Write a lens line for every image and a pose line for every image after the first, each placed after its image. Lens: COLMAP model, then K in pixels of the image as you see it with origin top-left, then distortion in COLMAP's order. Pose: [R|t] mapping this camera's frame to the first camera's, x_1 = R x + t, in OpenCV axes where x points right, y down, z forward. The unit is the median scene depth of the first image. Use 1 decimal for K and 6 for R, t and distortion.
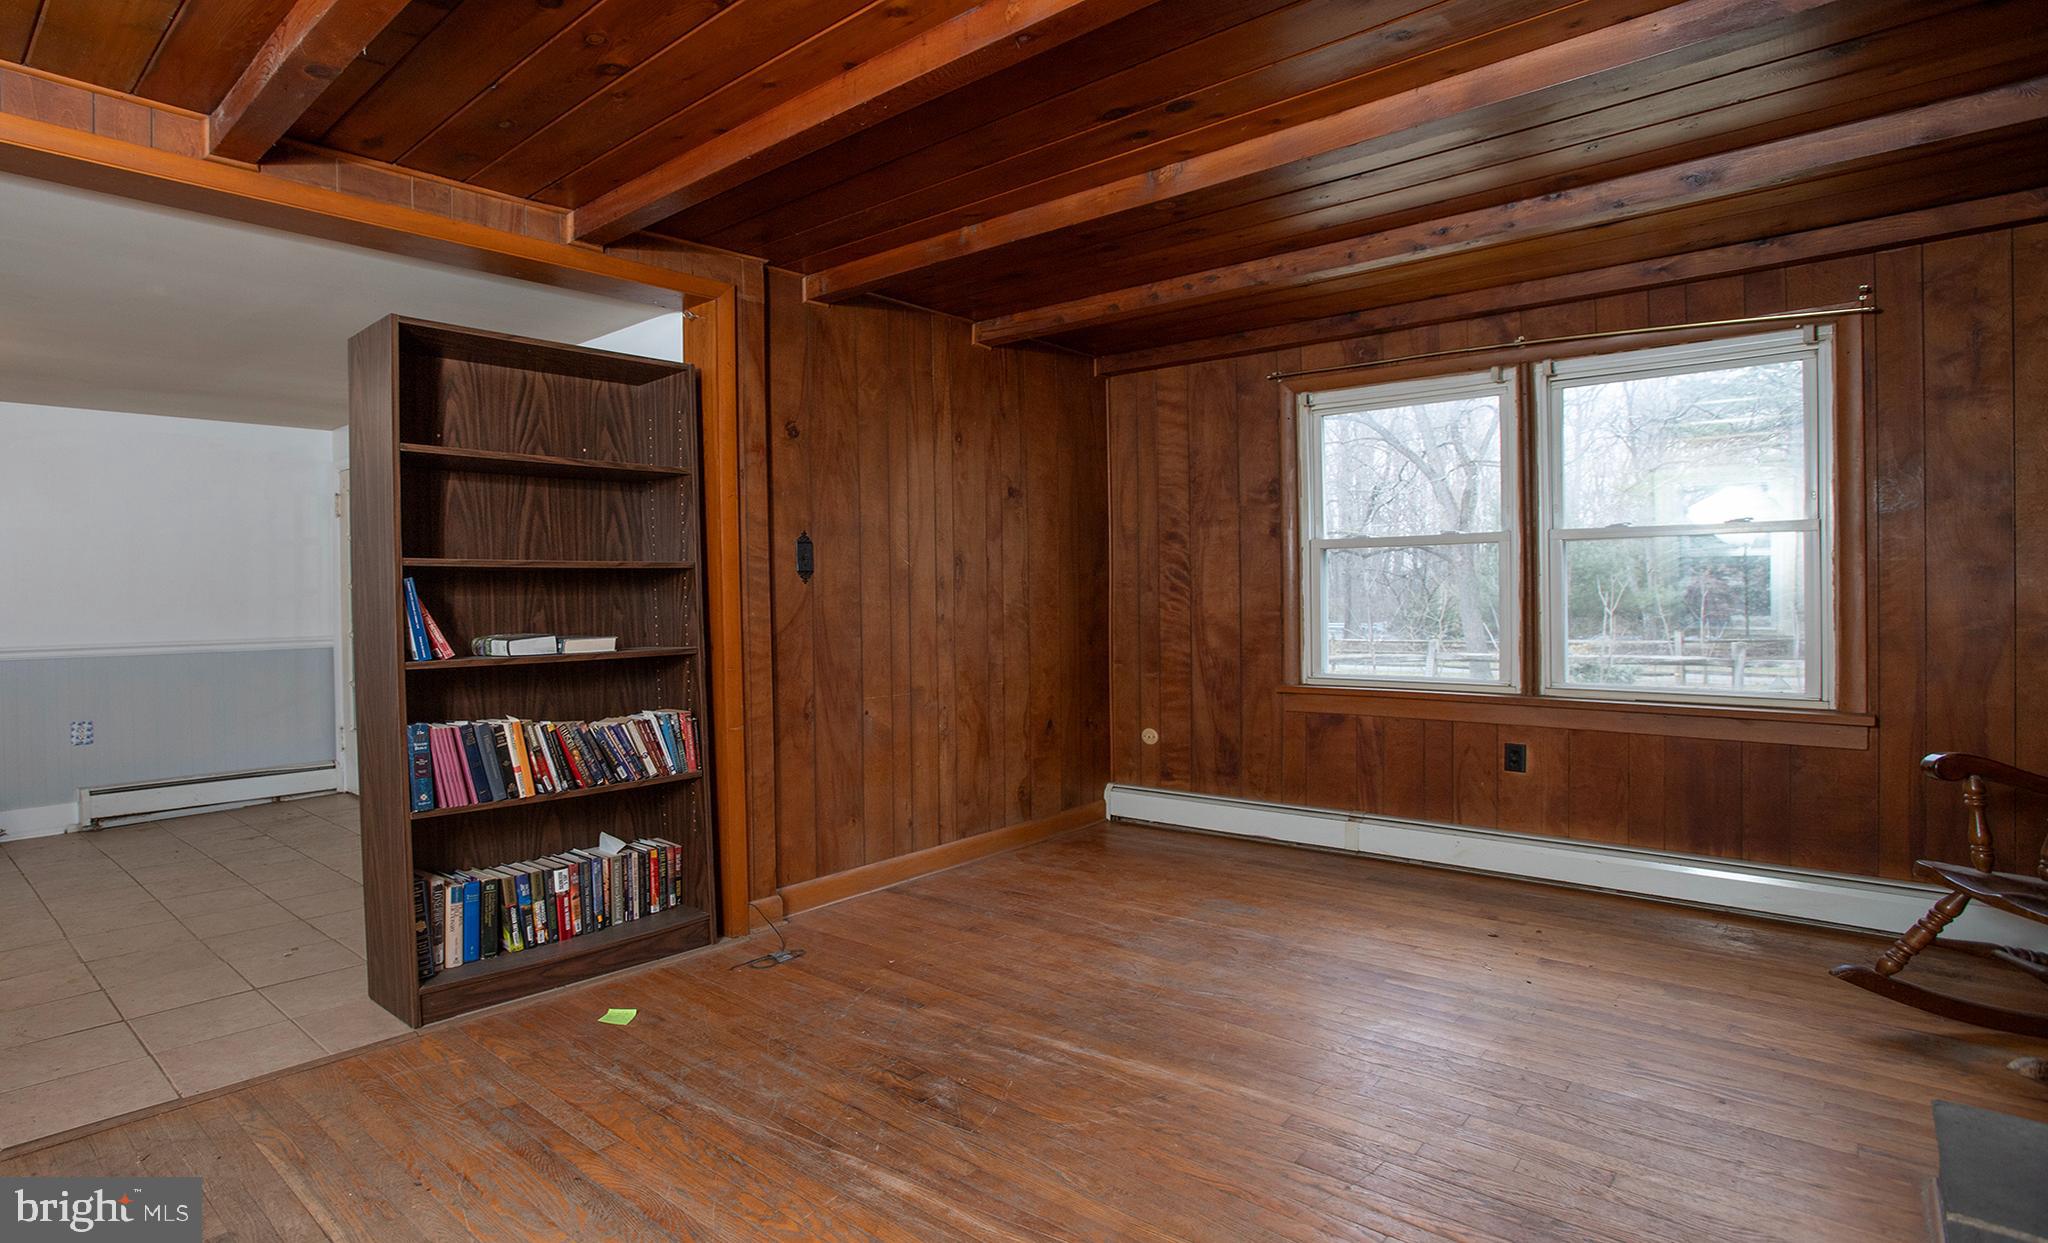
lens RADIAL K [[936.5, 0, 1003.3], [0, 936.5, 585.8], [0, 0, 1]] dist [-0.059142, 0.024103]
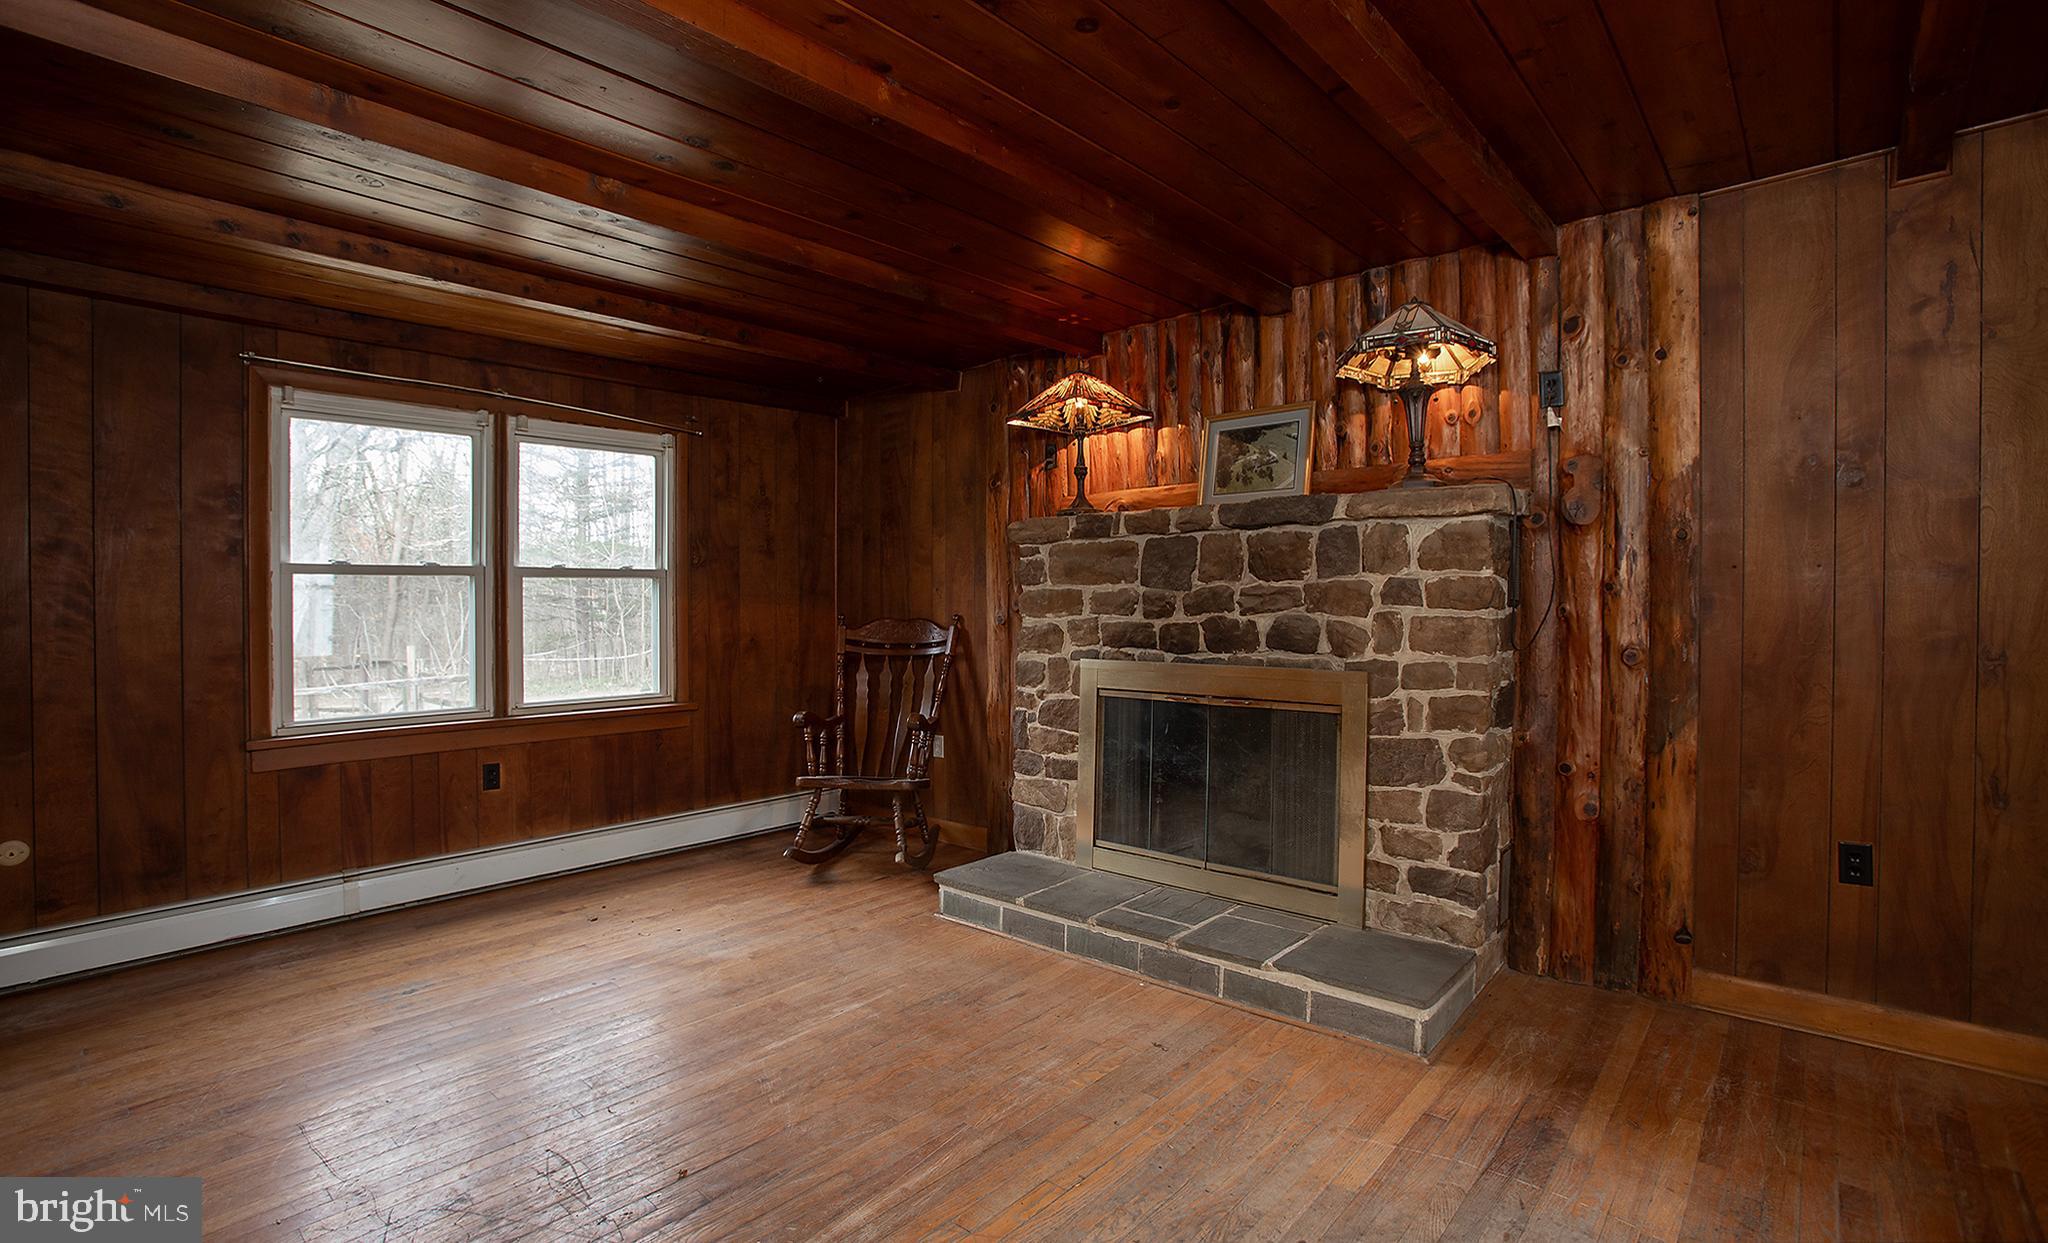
lens RADIAL K [[959.8, 0, 944.9], [0, 959.8, 615.9], [0, 0, 1]] dist [-0.060628, 0.015909]
pose [[0.105225, 0.005006, 0.994436, -0.486969], [0.010374, 0.999927, -0.006131, 0.010833], [-0.994394, 0.010961, 0.105165, 0.354070]]
